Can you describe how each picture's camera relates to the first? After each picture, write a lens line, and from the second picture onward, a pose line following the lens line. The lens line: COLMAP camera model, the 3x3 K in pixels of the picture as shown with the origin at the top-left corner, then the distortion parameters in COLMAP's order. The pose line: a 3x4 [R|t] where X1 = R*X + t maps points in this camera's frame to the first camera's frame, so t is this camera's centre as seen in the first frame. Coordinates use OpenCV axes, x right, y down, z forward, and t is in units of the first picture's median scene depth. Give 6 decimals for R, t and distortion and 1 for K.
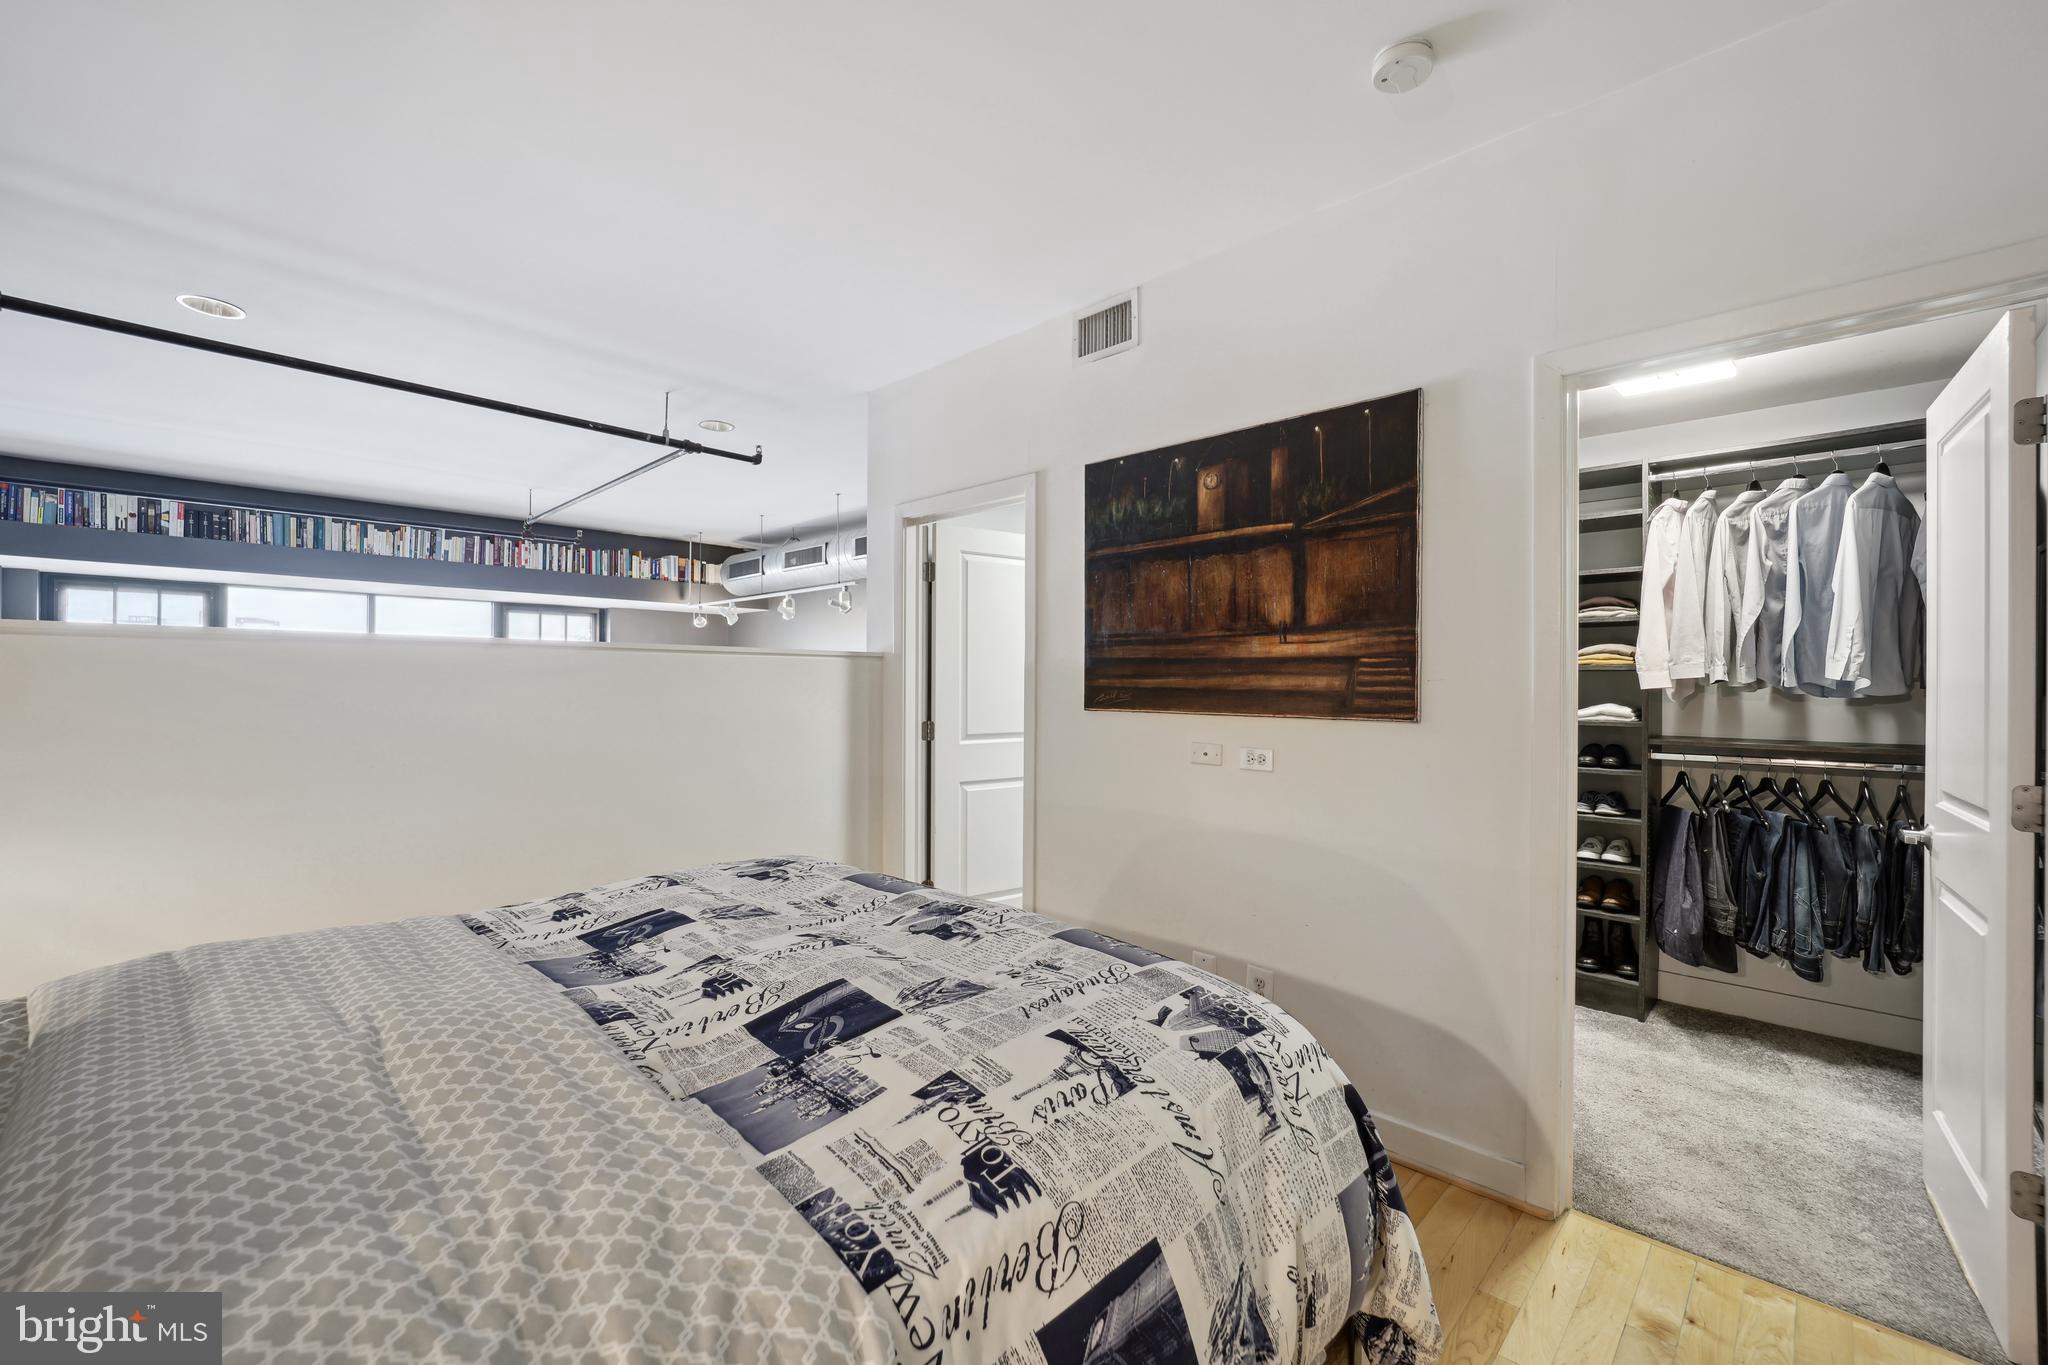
lens RADIAL K [[836.9, 0, 1008.2], [0, 836.9, 678.3], [0, 0, 1]] dist [-0.013108, 0.000279]
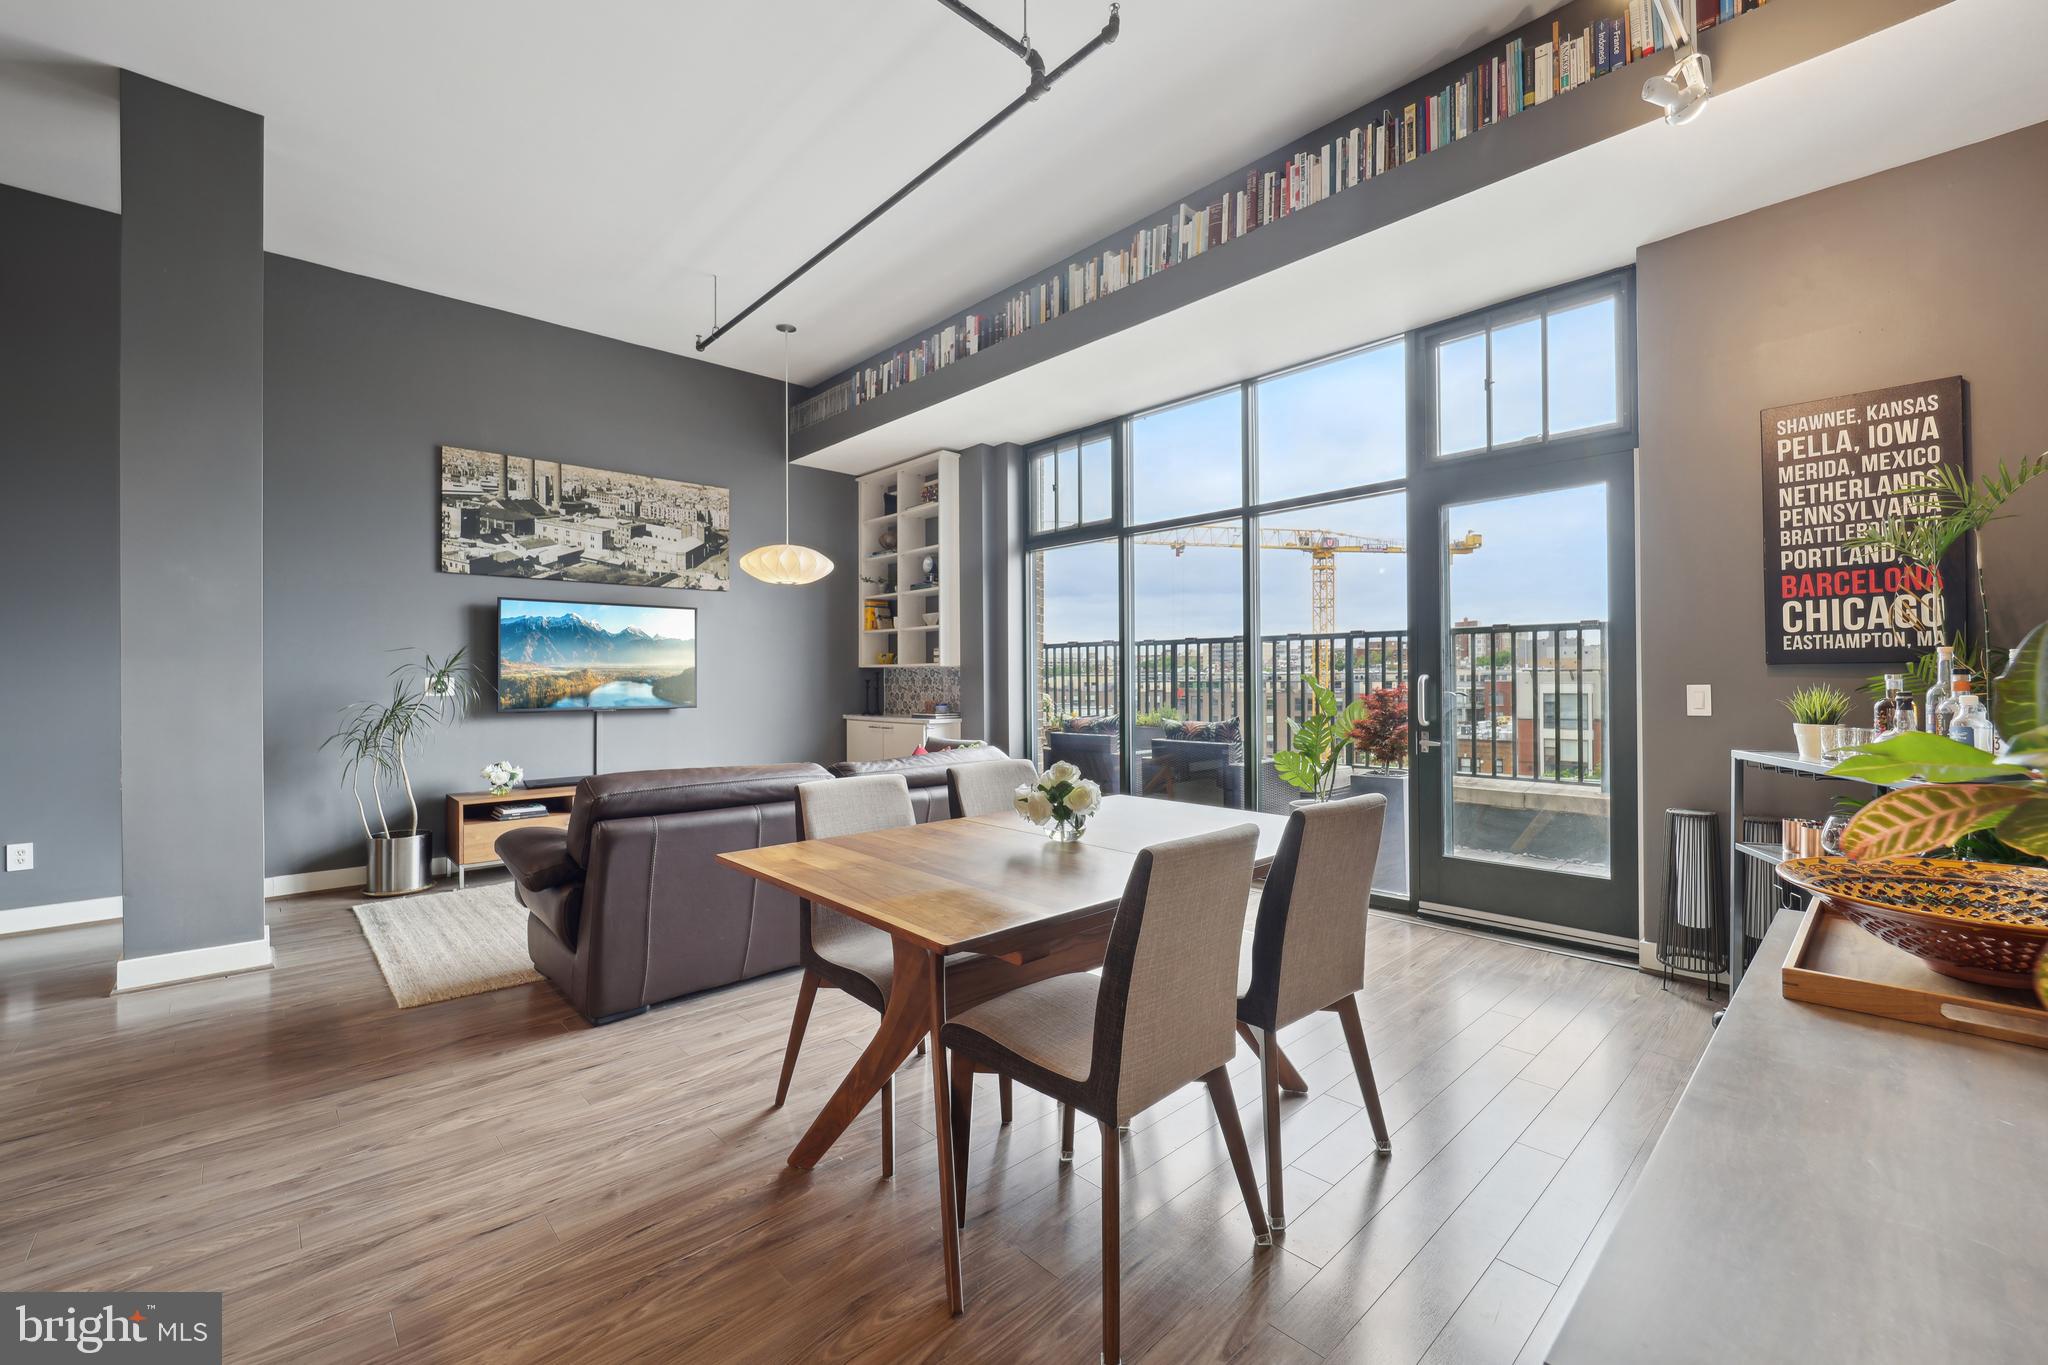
lens RADIAL K [[836.9, 0, 1026.9], [0, 836.9, 674.8], [0, 0, 1]] dist [-0.013108, 0.000279]
pose [[-0.034822, -0.009815, -0.999345, -0.327513], [0.010071, 0.999898, -0.010171, 0.573437], [0.999343, -0.010419, -0.034720, 3.347023]]
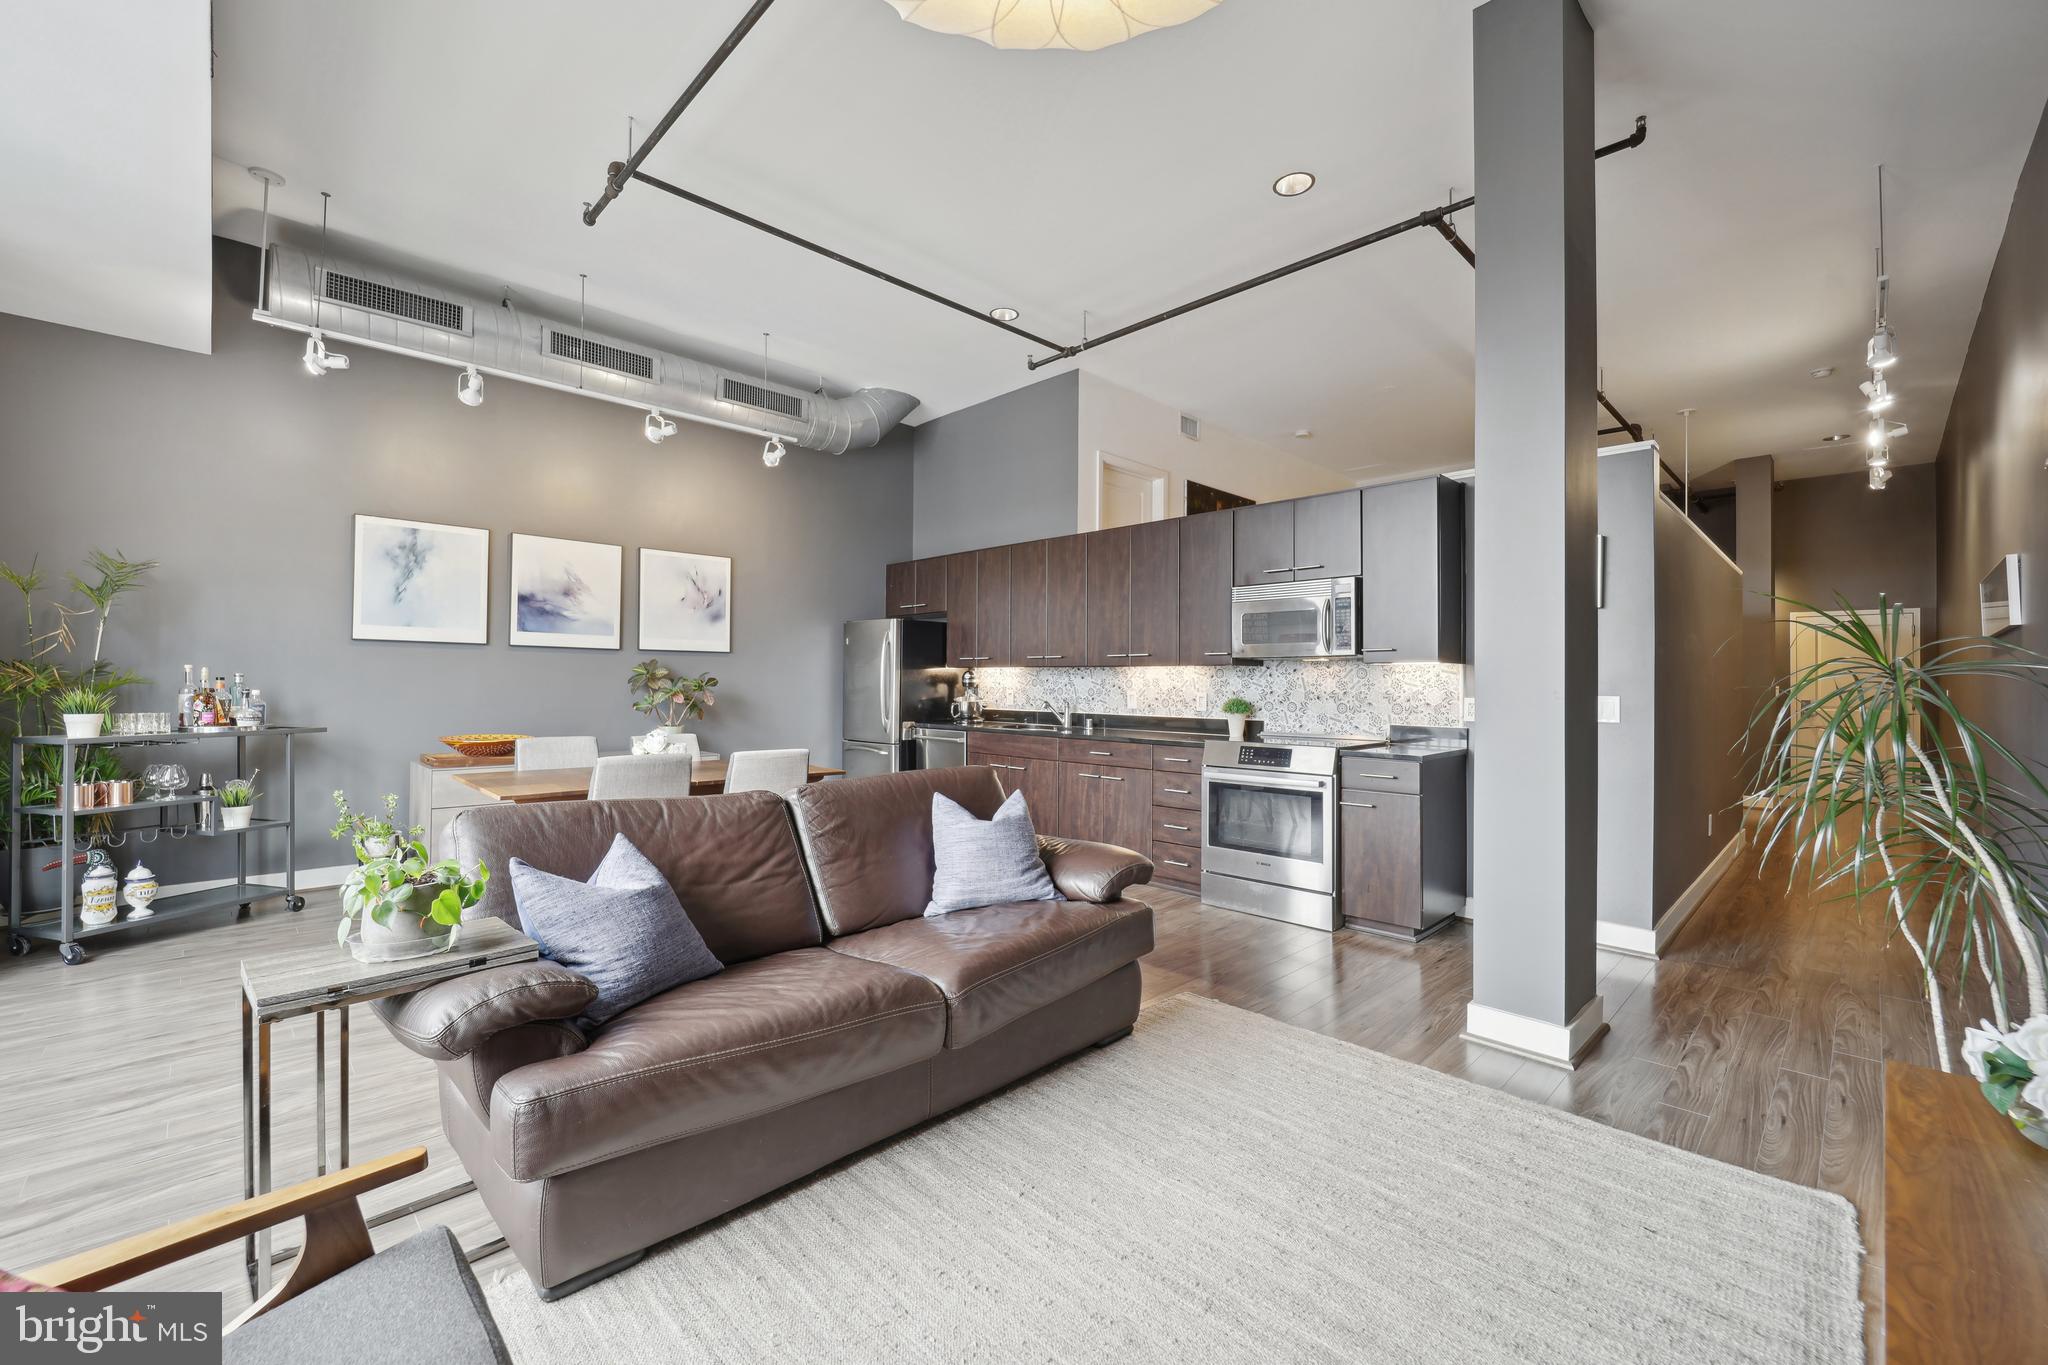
lens RADIAL K [[836.9, 0, 1022.3], [0, 836.9, 682.5], [0, 0, 1]] dist [-0.013108, 0.000279]
pose [[0.001656, 0.000083, 0.999999, -3.798011], [-0.006900, 0.999976, -0.000071, 0.565463], [-0.999975, -0.006900, 0.001656, 2.372517]]
